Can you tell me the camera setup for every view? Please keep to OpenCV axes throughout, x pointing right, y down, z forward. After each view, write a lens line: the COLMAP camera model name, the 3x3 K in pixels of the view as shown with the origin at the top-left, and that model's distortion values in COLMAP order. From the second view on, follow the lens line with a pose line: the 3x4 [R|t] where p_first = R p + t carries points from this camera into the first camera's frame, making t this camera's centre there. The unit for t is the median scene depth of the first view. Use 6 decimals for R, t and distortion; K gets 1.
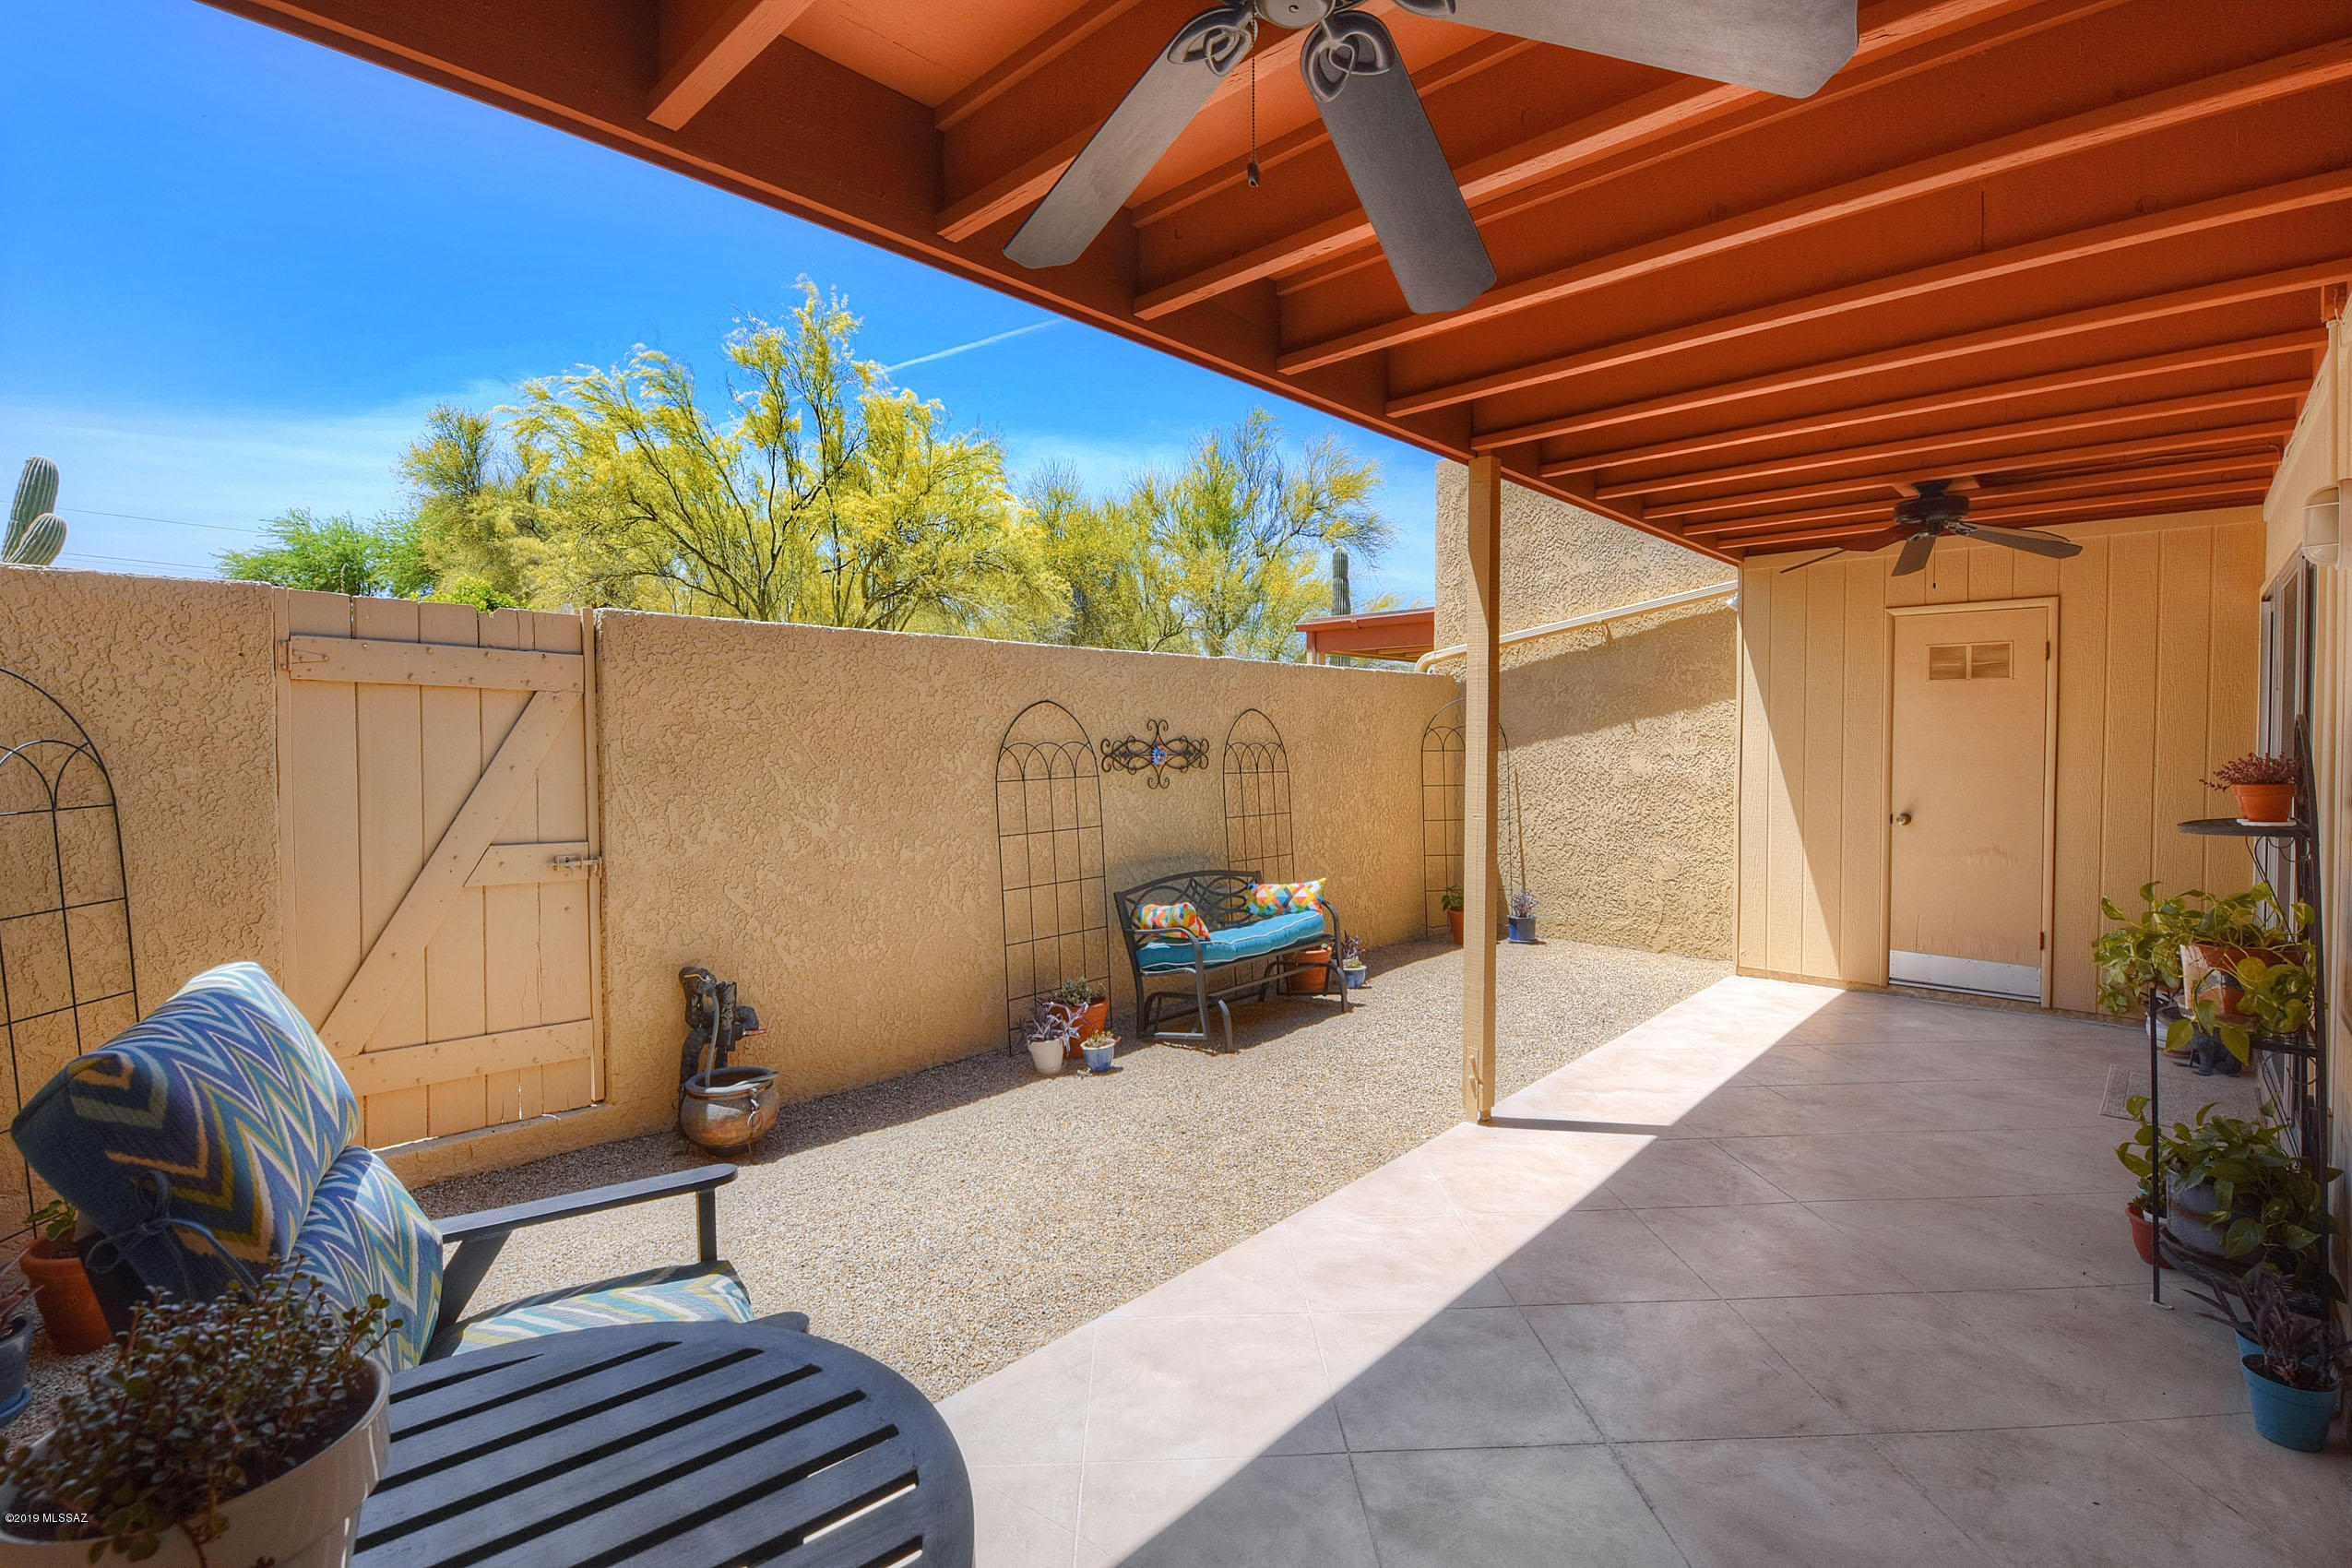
lens RADIAL K [[1061.2, 0, 1161.7], [0, 1061.2, 773.7], [0, 0, 1]] dist [-0.025490, -0.000256]
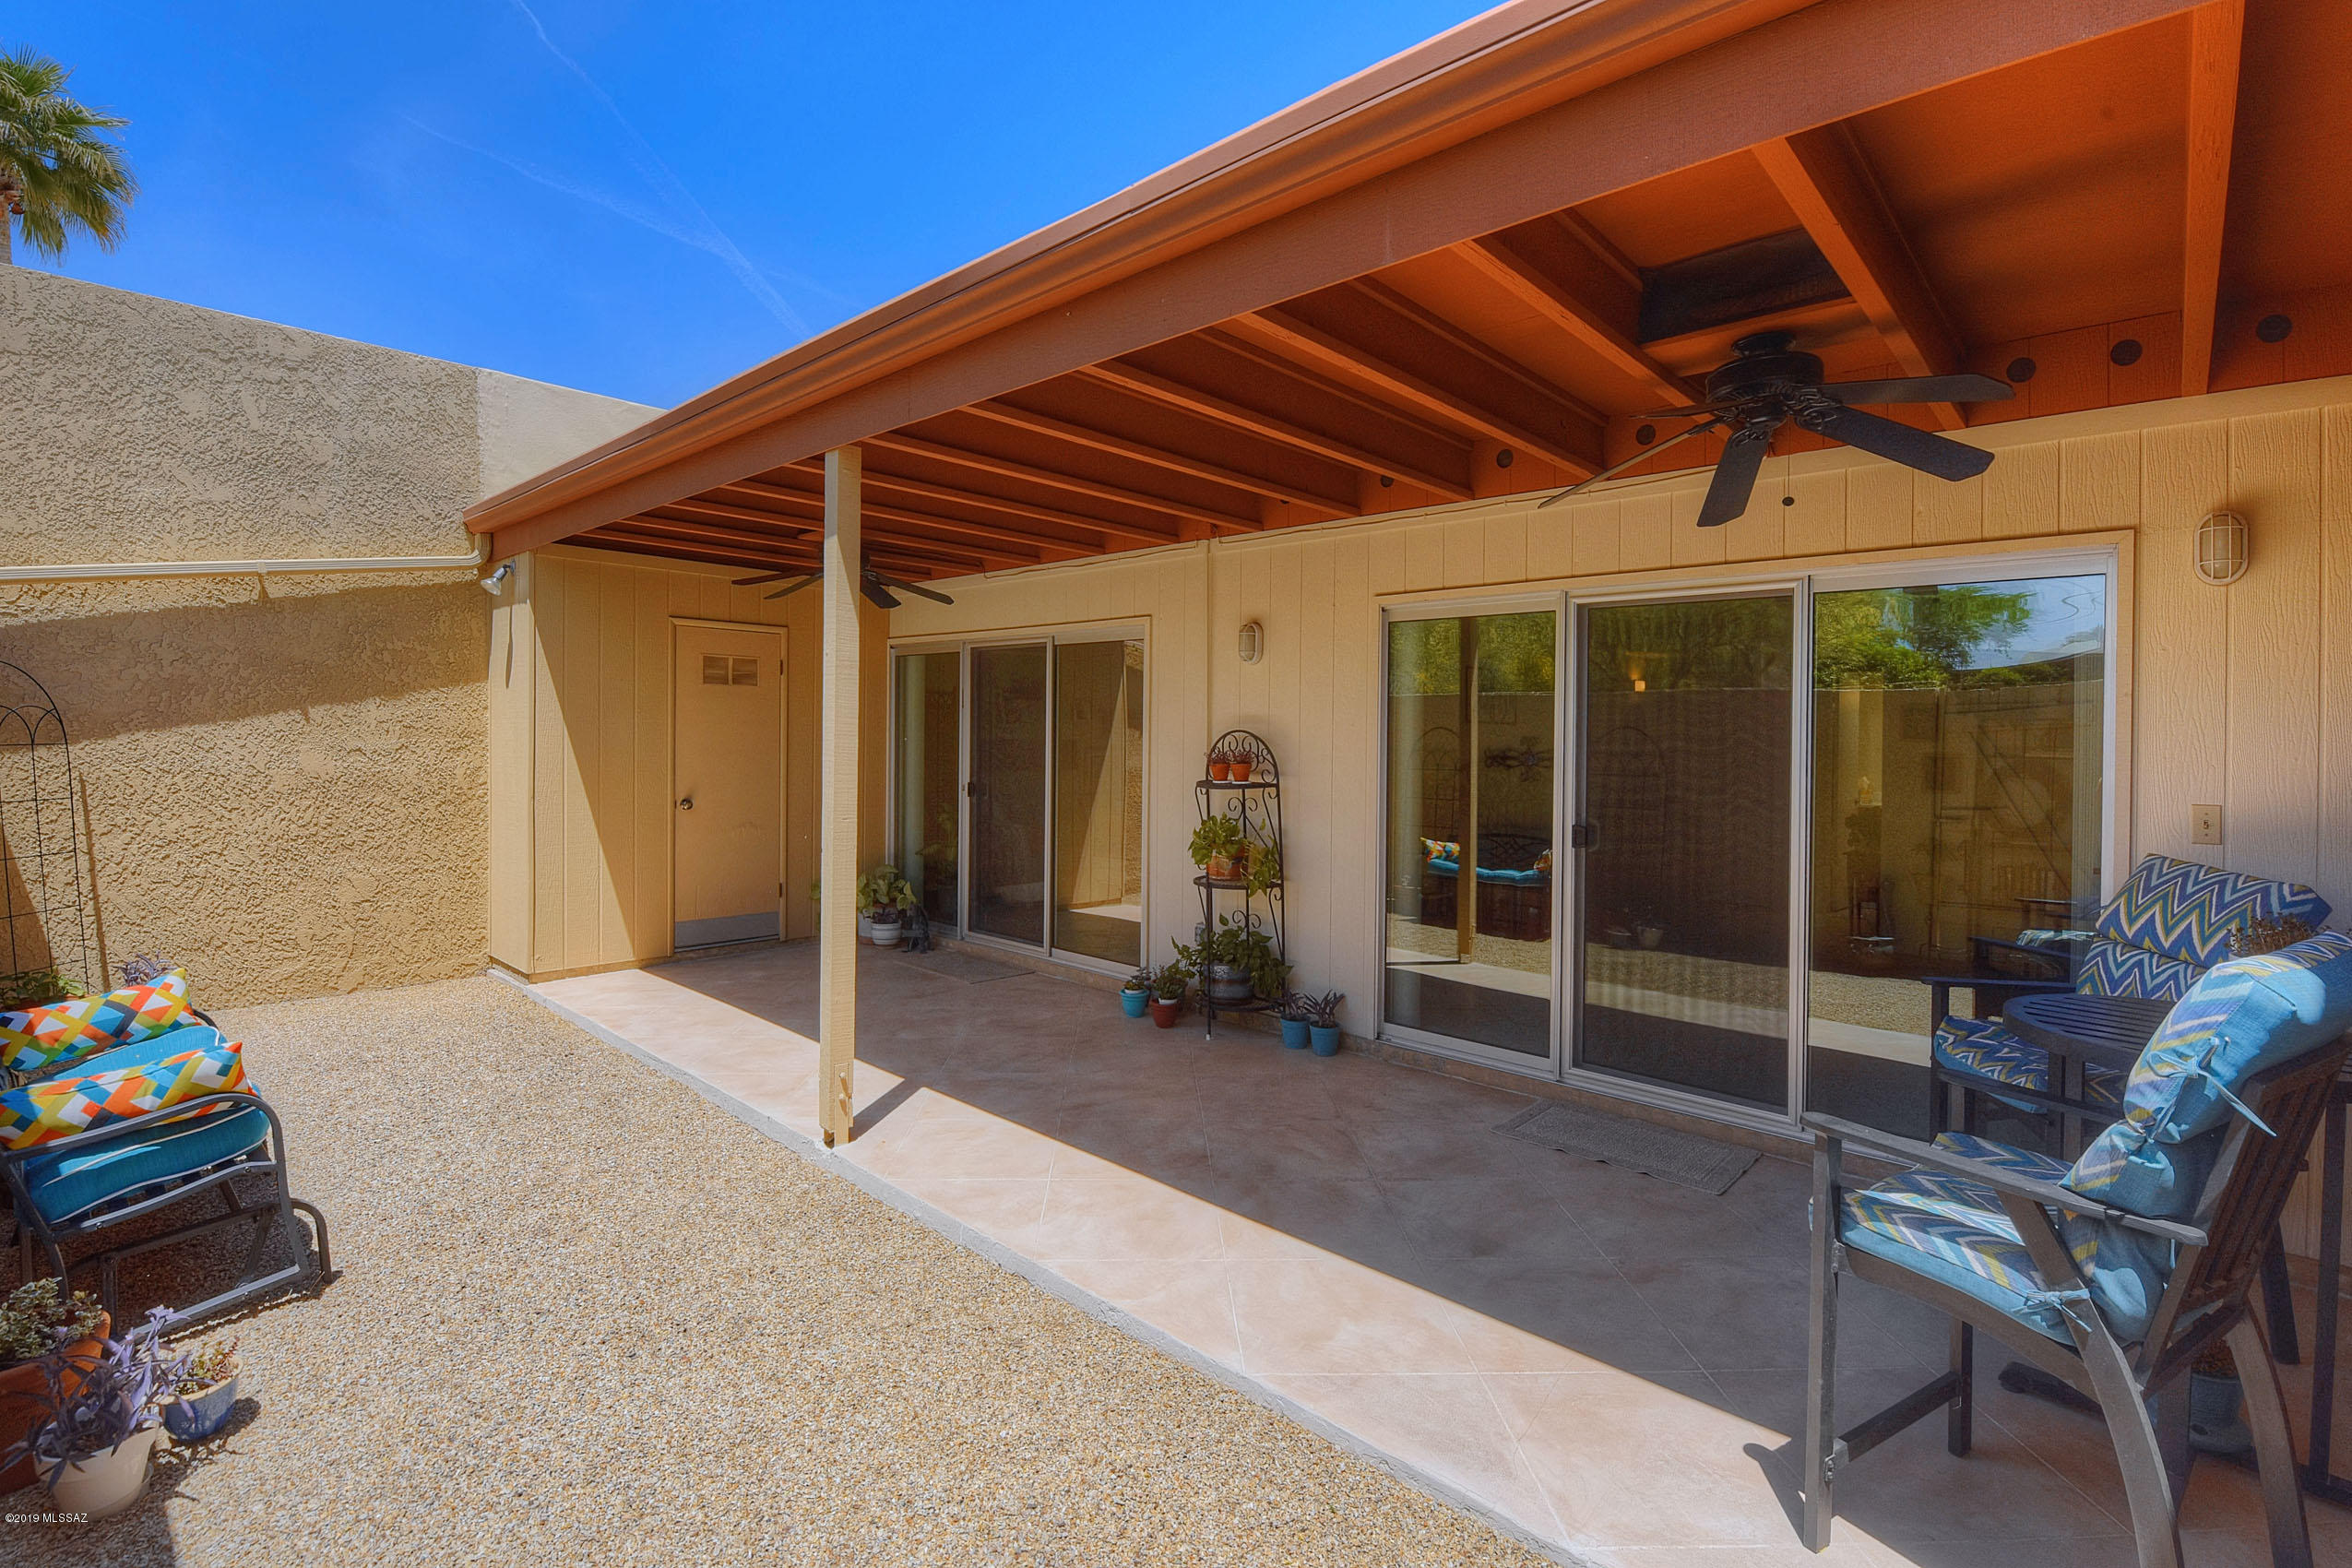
lens RADIAL K [[1050.0, 0, 1185.1], [0, 1050.0, 742.4], [0, 0, 1]] dist [-0.012996, -0.000107]
pose [[0.006842, -0.003723, 0.999970, -0.334385], [0.020229, 0.999789, 0.003584, -0.013452], [-0.999772, 0.020204, 0.006916, 0.355857]]
